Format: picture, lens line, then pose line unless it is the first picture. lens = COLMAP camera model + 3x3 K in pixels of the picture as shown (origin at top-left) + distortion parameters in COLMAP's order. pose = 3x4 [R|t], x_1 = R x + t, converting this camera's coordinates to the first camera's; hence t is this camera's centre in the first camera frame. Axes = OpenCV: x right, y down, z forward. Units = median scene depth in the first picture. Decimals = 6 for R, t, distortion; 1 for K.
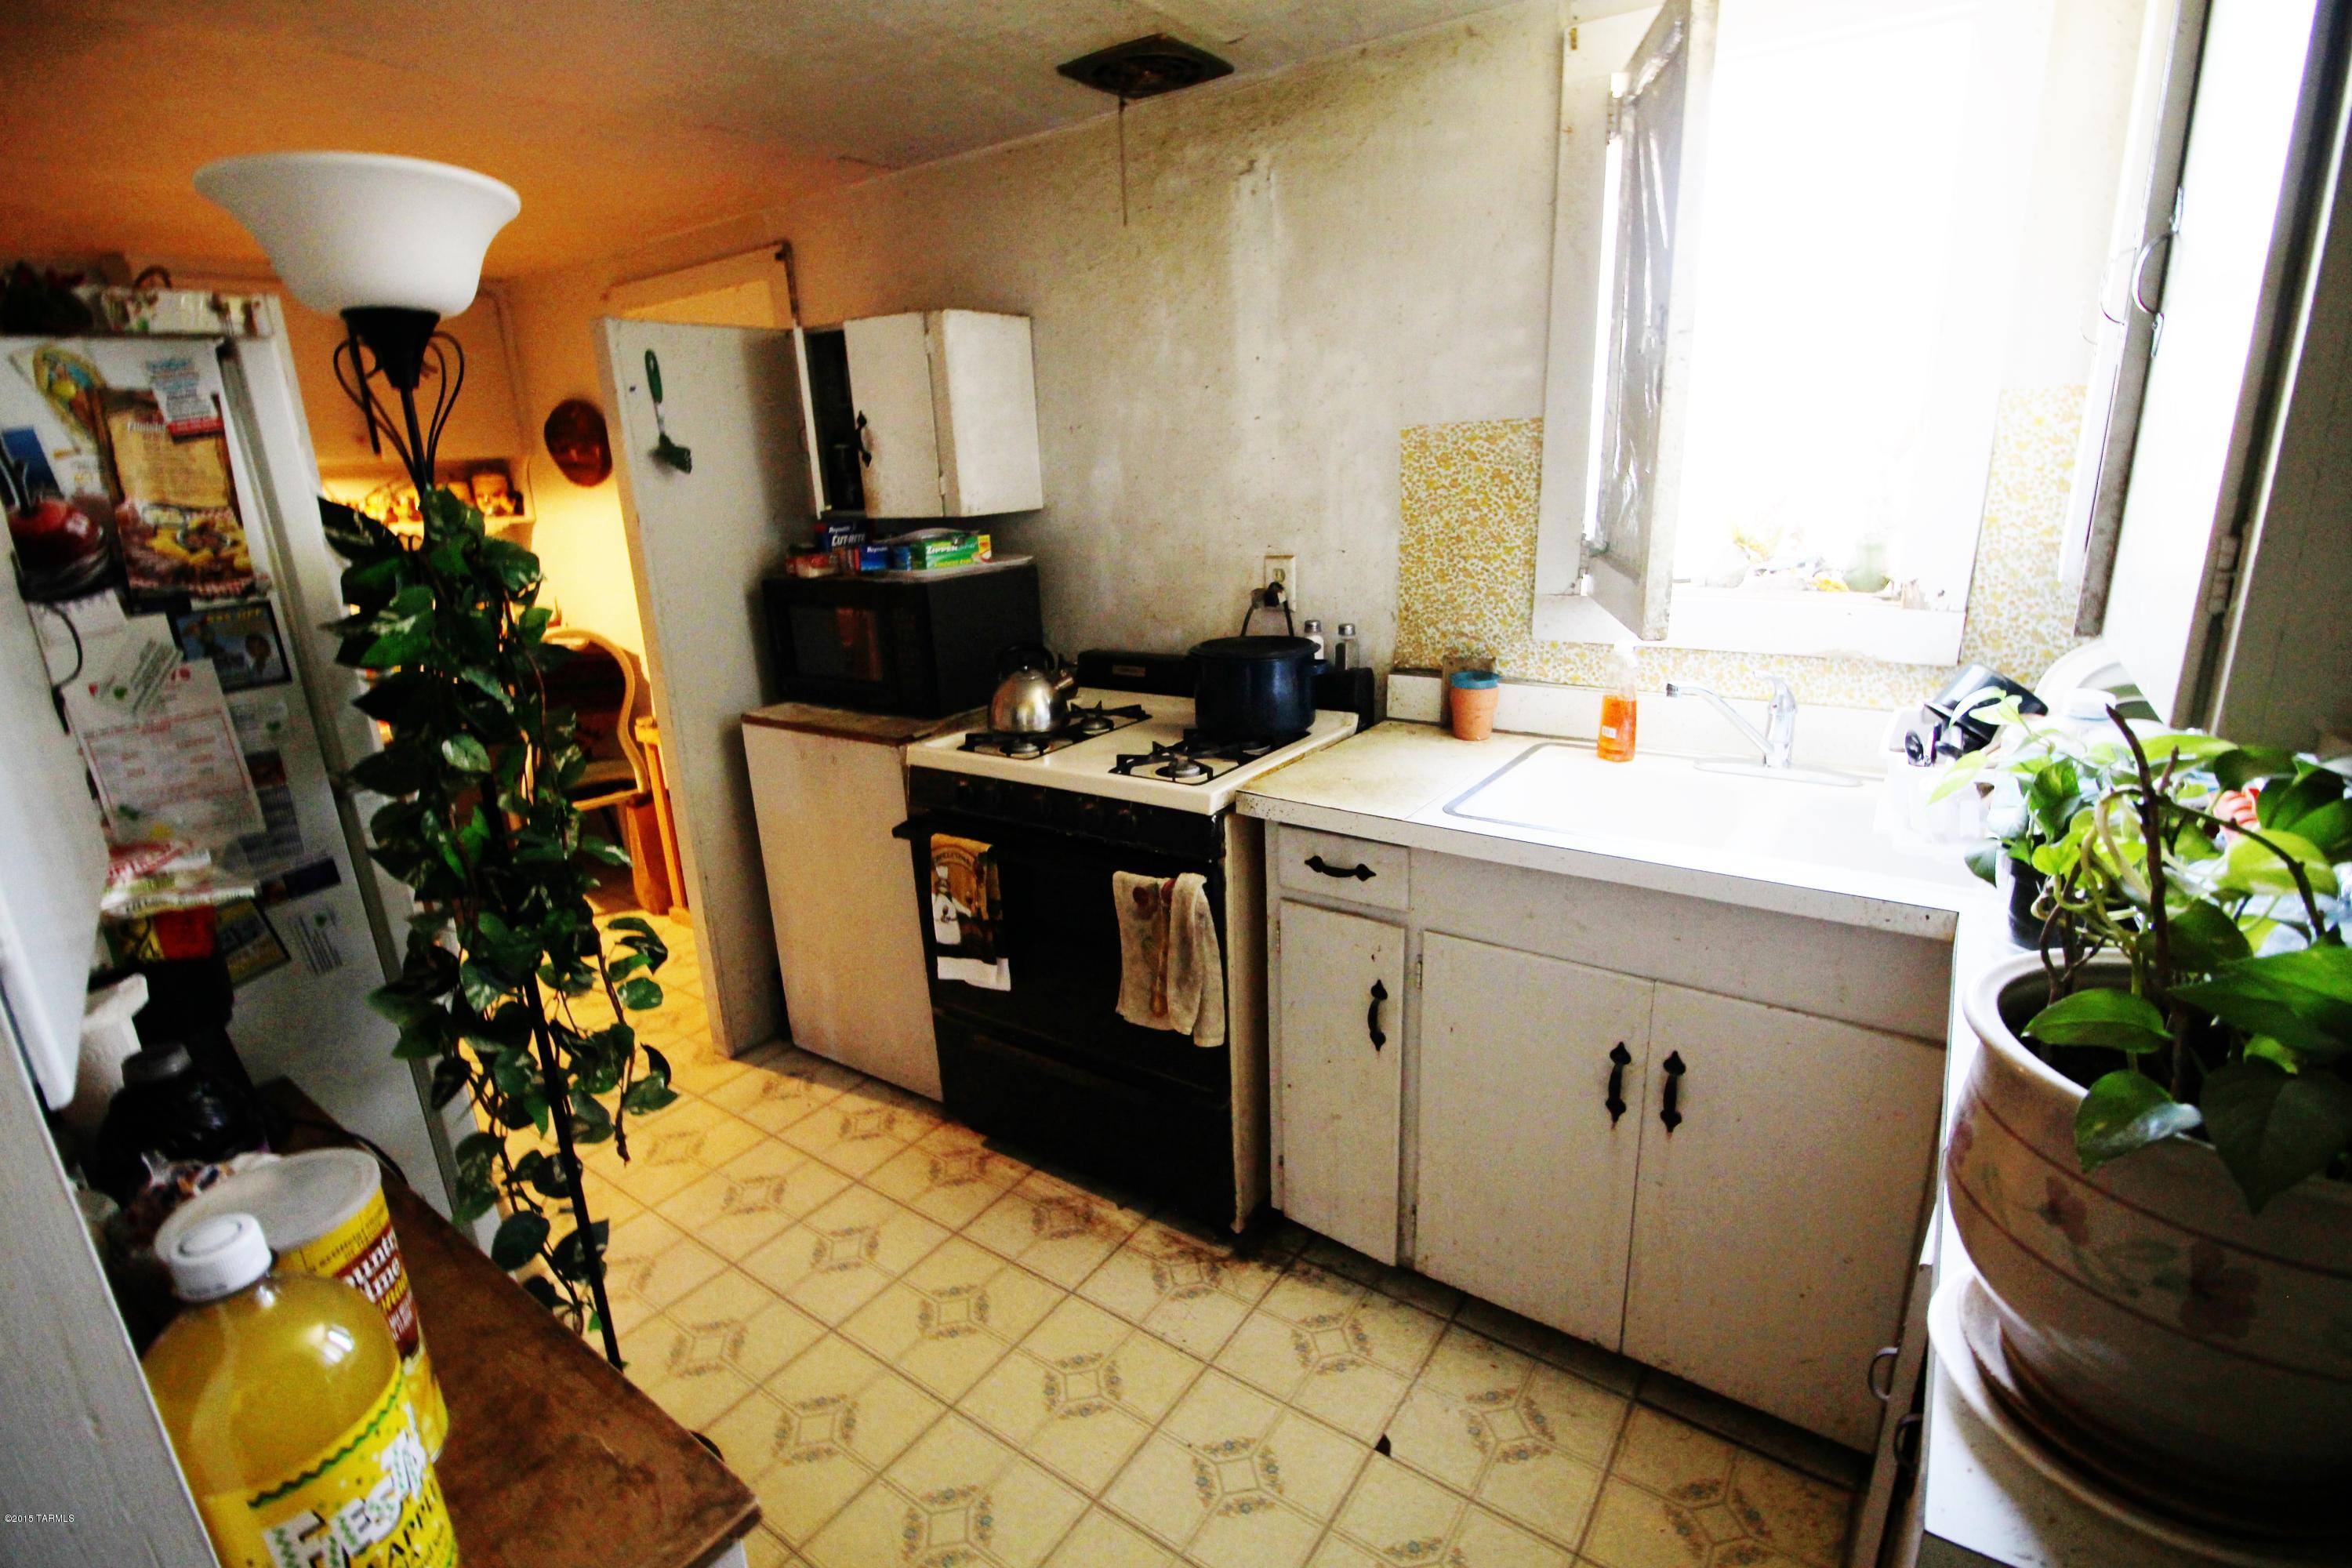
lens RADIAL K [[1088.1, 0, 1159.6], [0, 1088.1, 760.7], [0, 0, 1]] dist [0.000044, -0.012303]
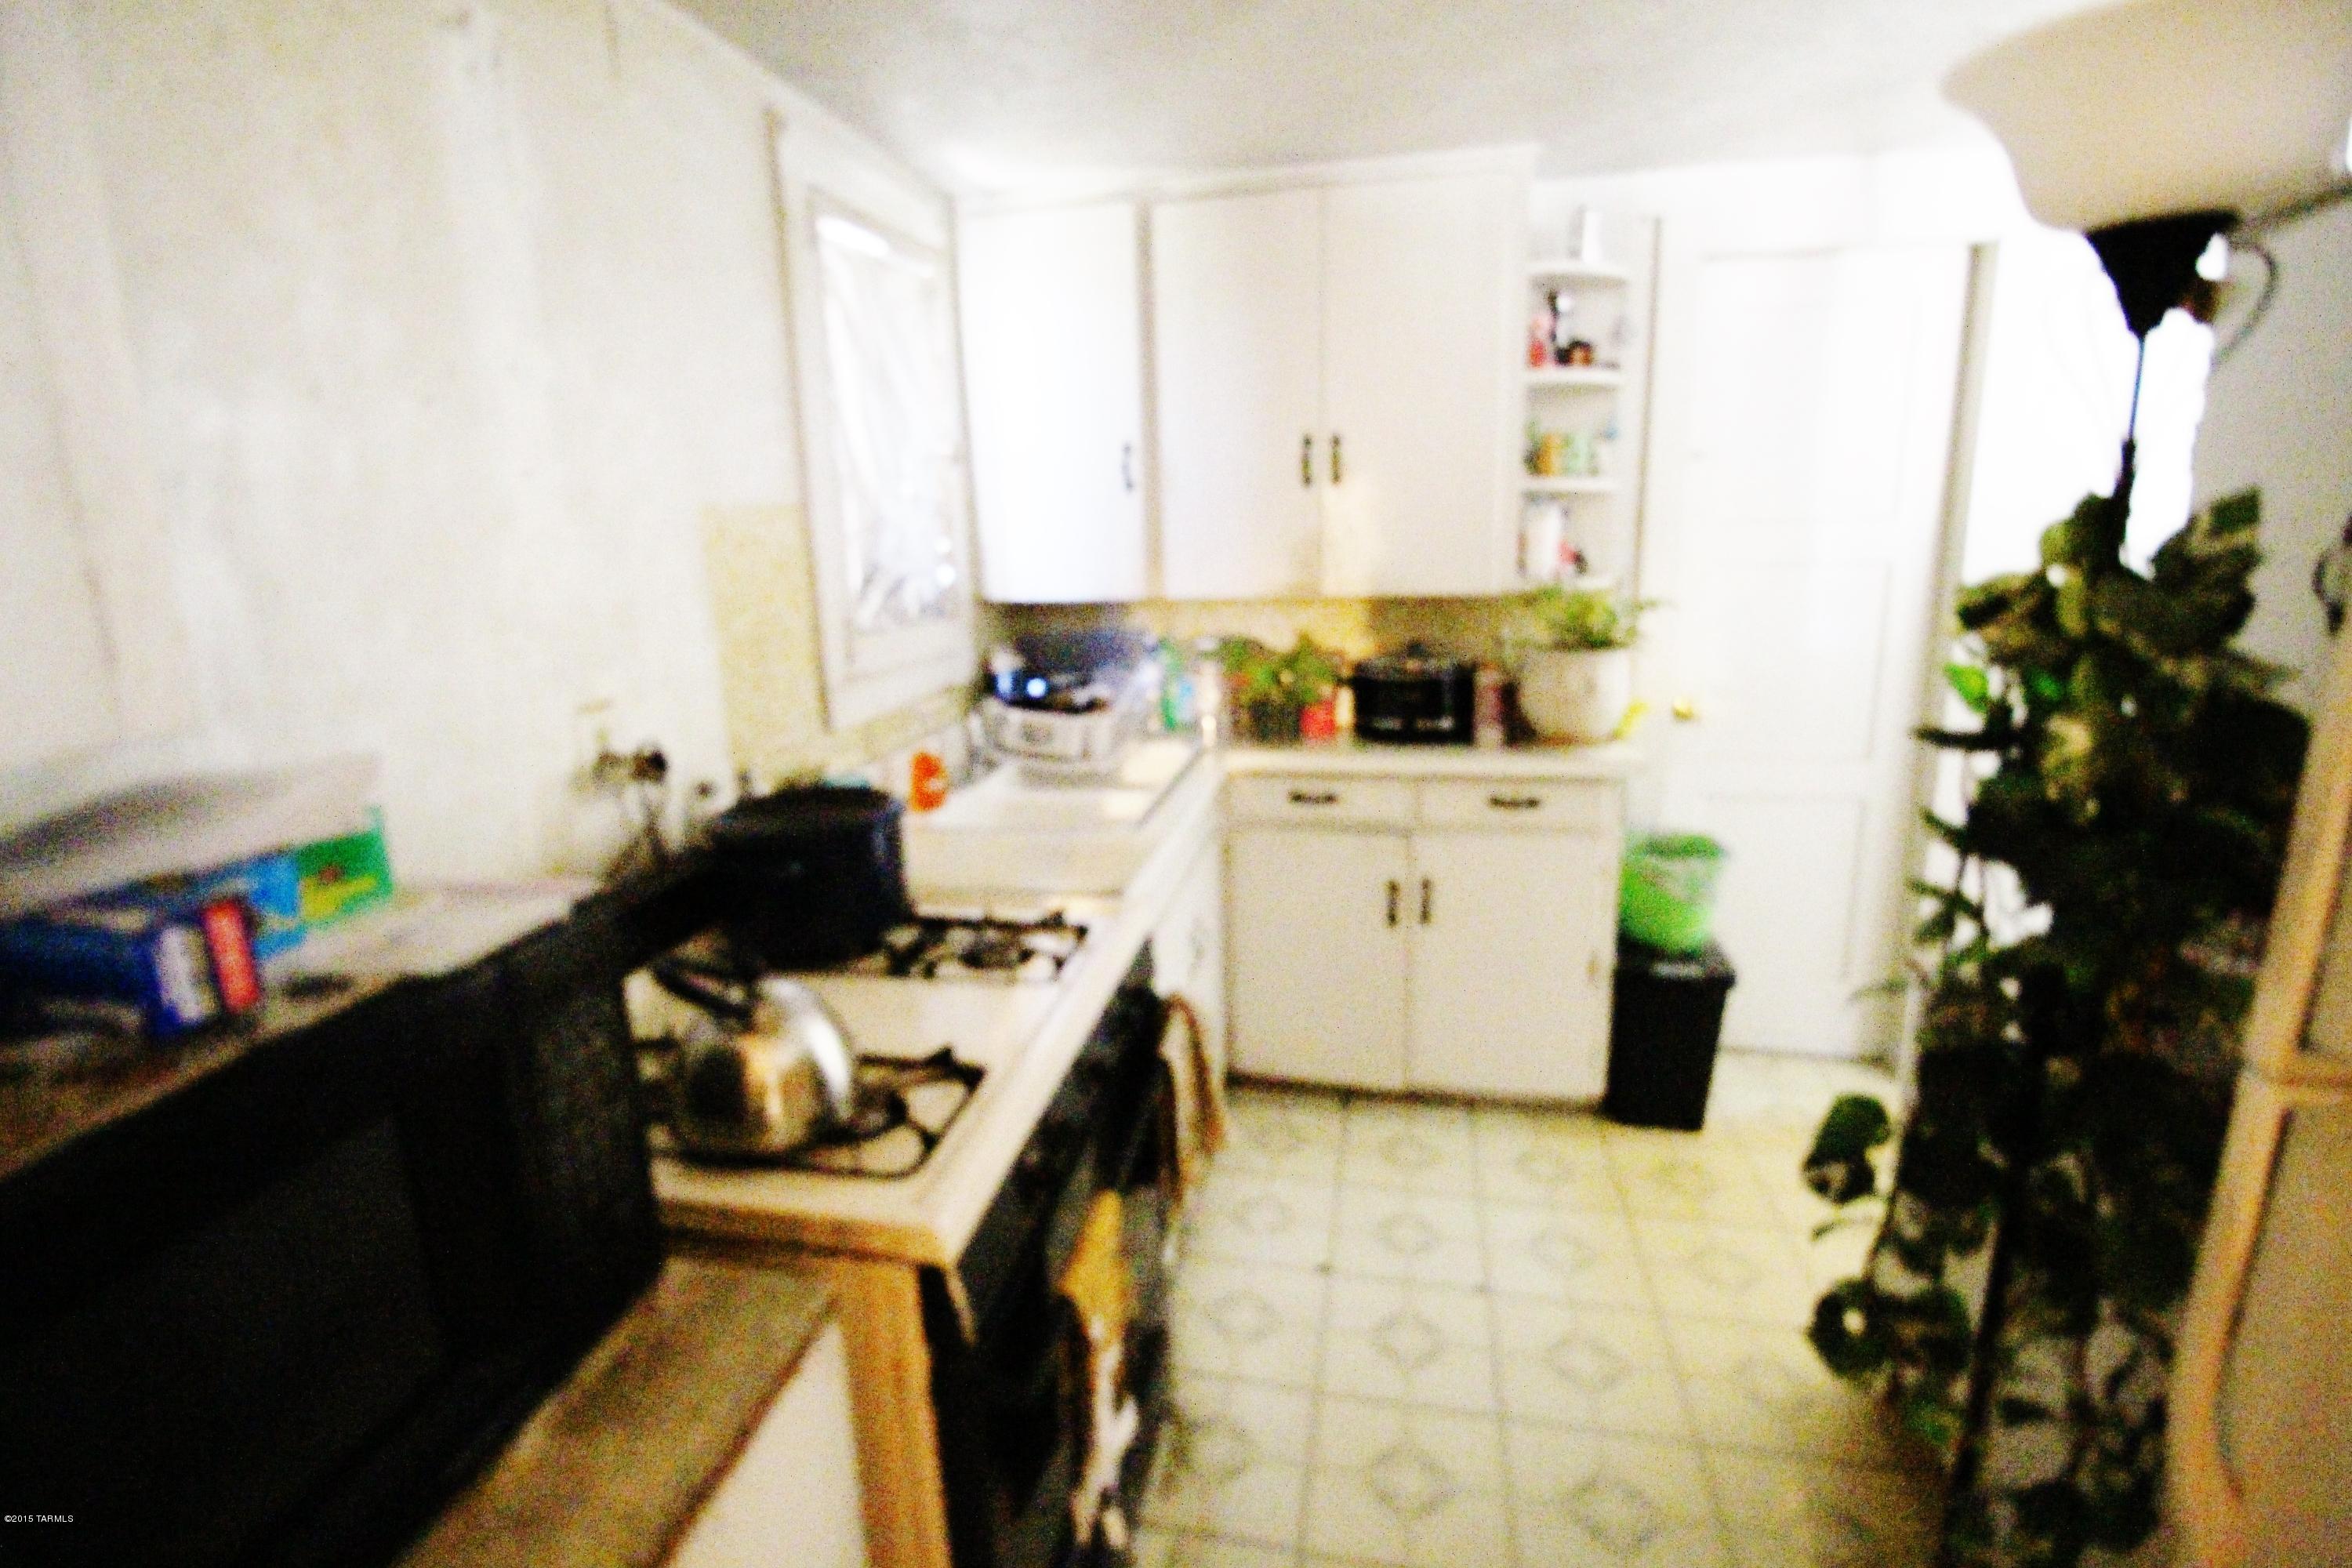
lens RADIAL K [[1088.1, 0, 1159.6], [0, 1088.1, 760.7], [0, 0, 1]] dist [0.000044, -0.012303]
pose [[-0.387829, -0.147242, 0.909895, -0.583238], [0.296096, 0.914935, 0.274264, -0.243277], [-0.872878, 0.375784, -0.311241, 0.973312]]
